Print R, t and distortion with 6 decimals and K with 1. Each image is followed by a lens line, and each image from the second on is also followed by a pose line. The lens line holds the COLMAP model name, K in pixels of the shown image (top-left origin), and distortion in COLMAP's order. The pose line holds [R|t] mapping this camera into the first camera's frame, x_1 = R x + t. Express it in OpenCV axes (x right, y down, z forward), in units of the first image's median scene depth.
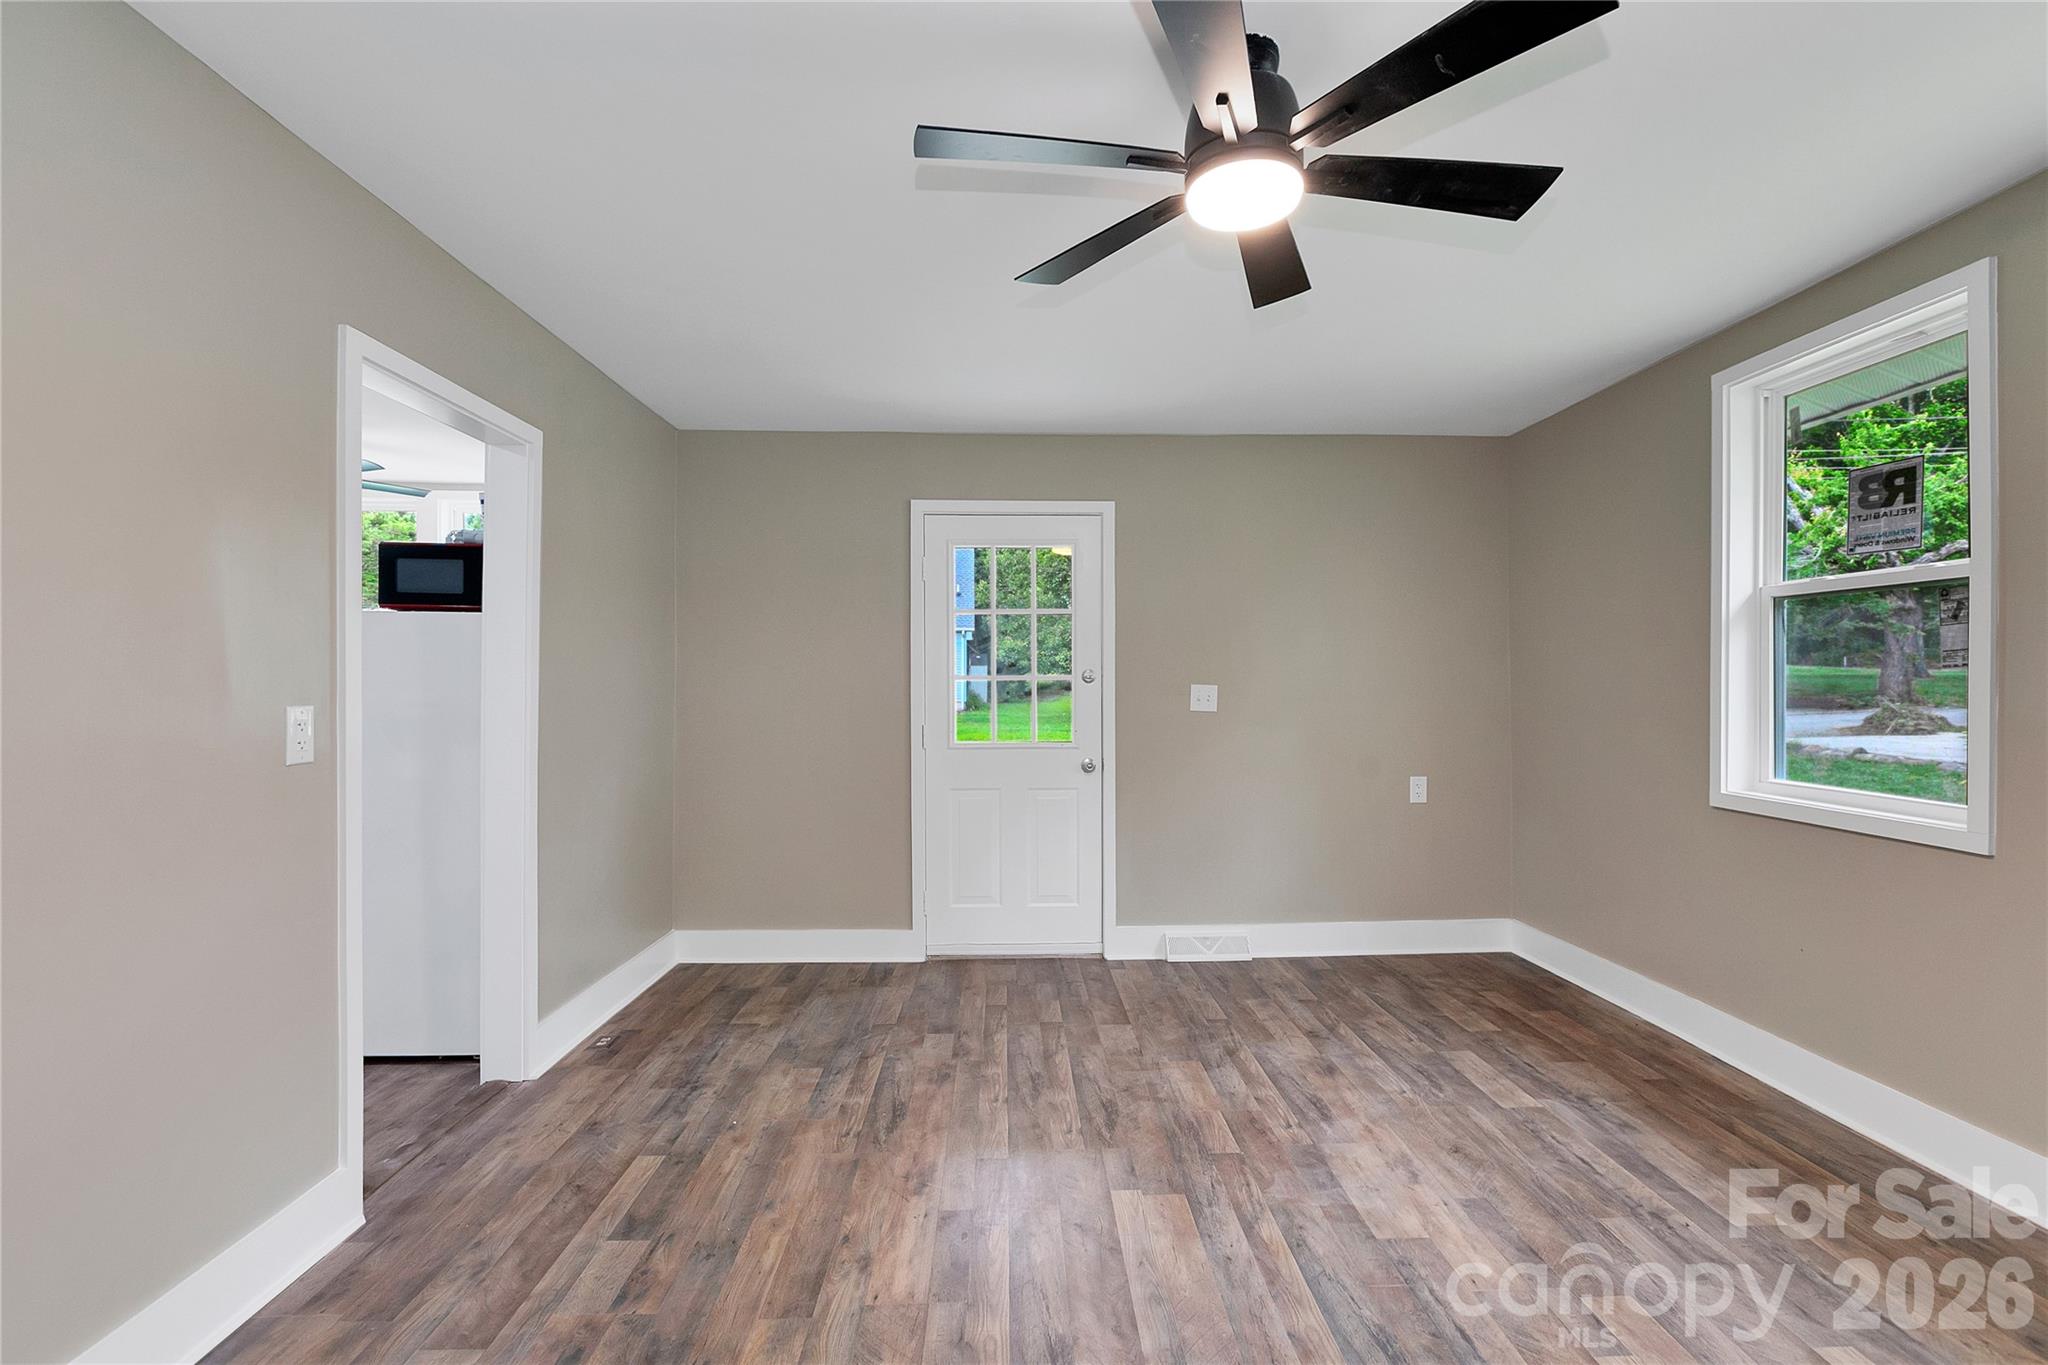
lens RADIAL K [[939.6, 0, 1016.9], [0, 939.6, 686.7], [0, 0, 1]] dist [0.007665, -0.003011]
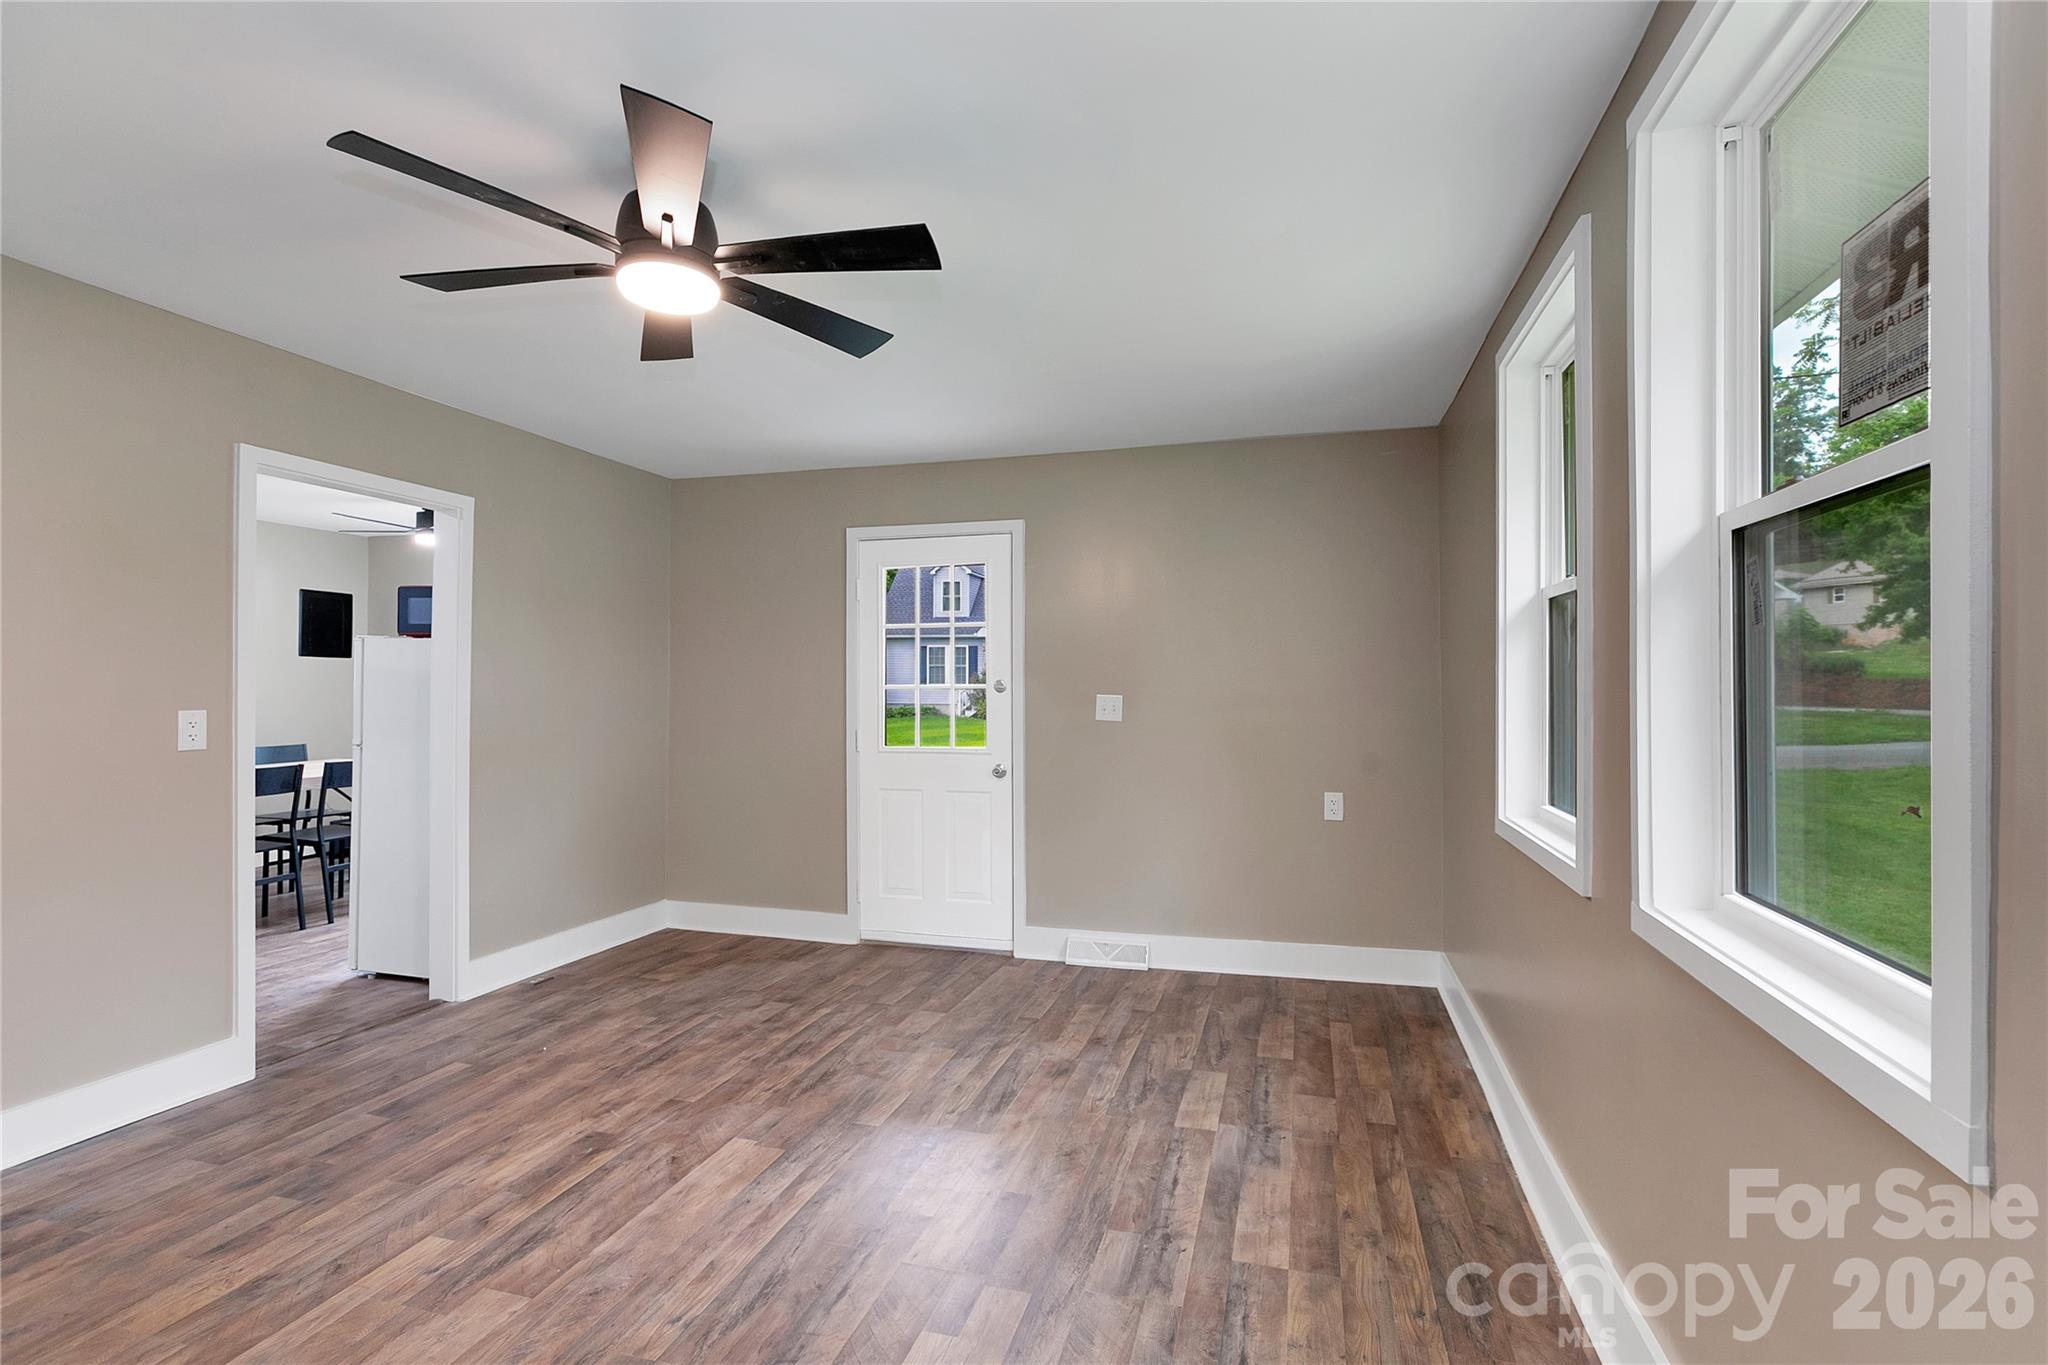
lens RADIAL K [[939.6, 0, 1013.1], [0, 939.6, 678.1], [0, 0, 1]] dist [0.007665, -0.003011]
pose [[0.952369, -0.001665, -0.304942, 0.589214], [-0.002431, 0.999912, -0.013054, -0.008734], [0.304937, 0.013174, 0.952281, 0.001660]]
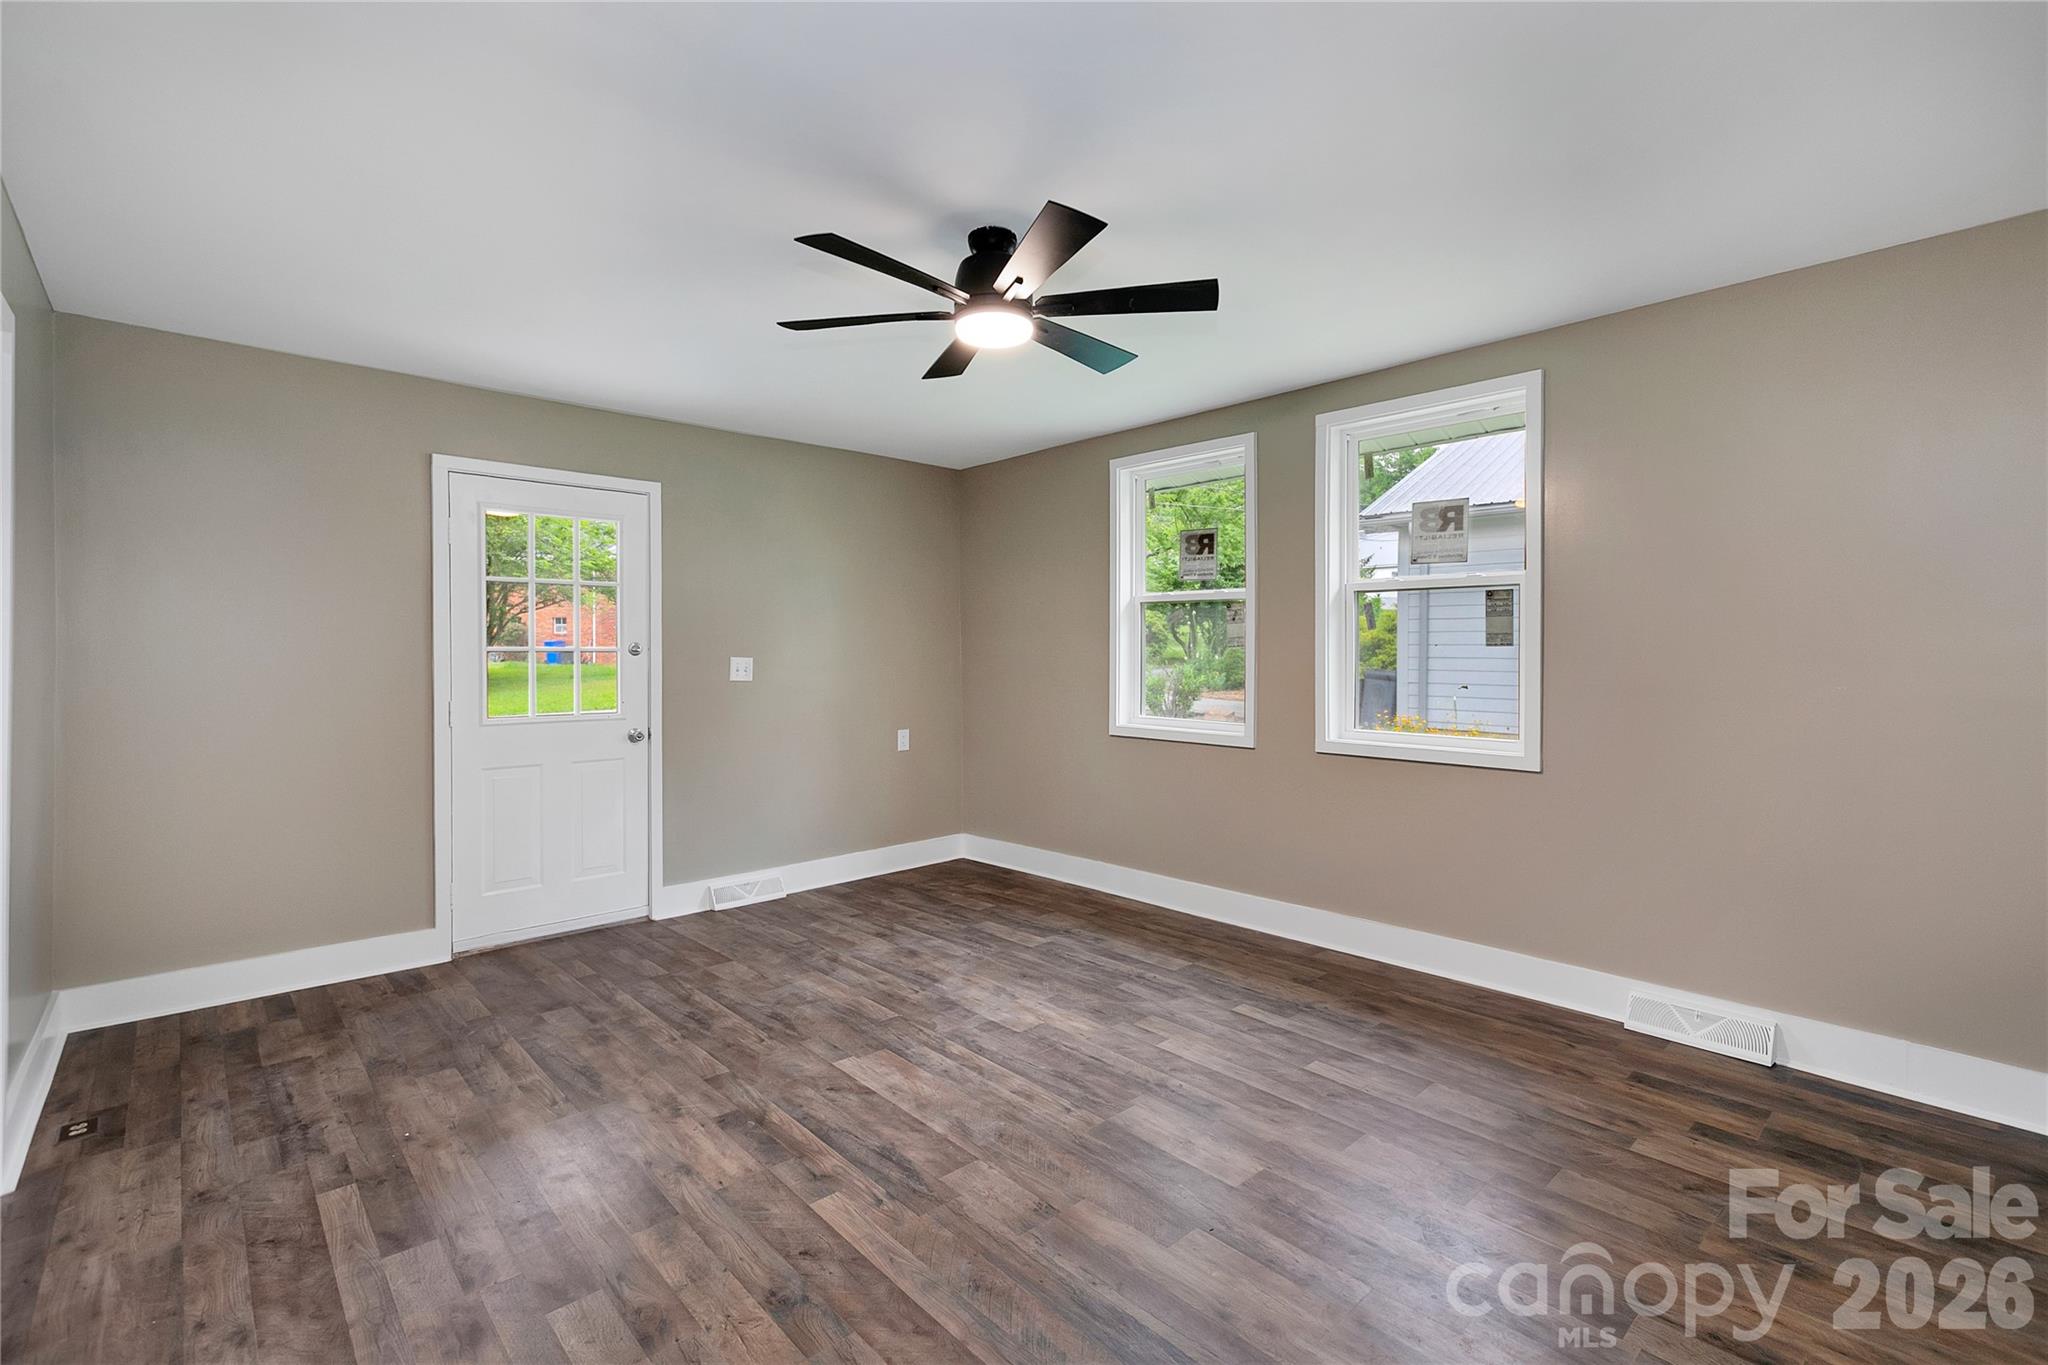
lens RADIAL K [[939.6, 0, 1030.6], [0, 939.6, 648.2], [0, 0, 1]] dist [0.007665, -0.003011]
pose [[0.750799, 0.004715, 0.660513, -0.401477], [0.002240, 0.999951, -0.009684, -0.001172], [-0.660526, 0.008750, 0.750752, -0.086123]]
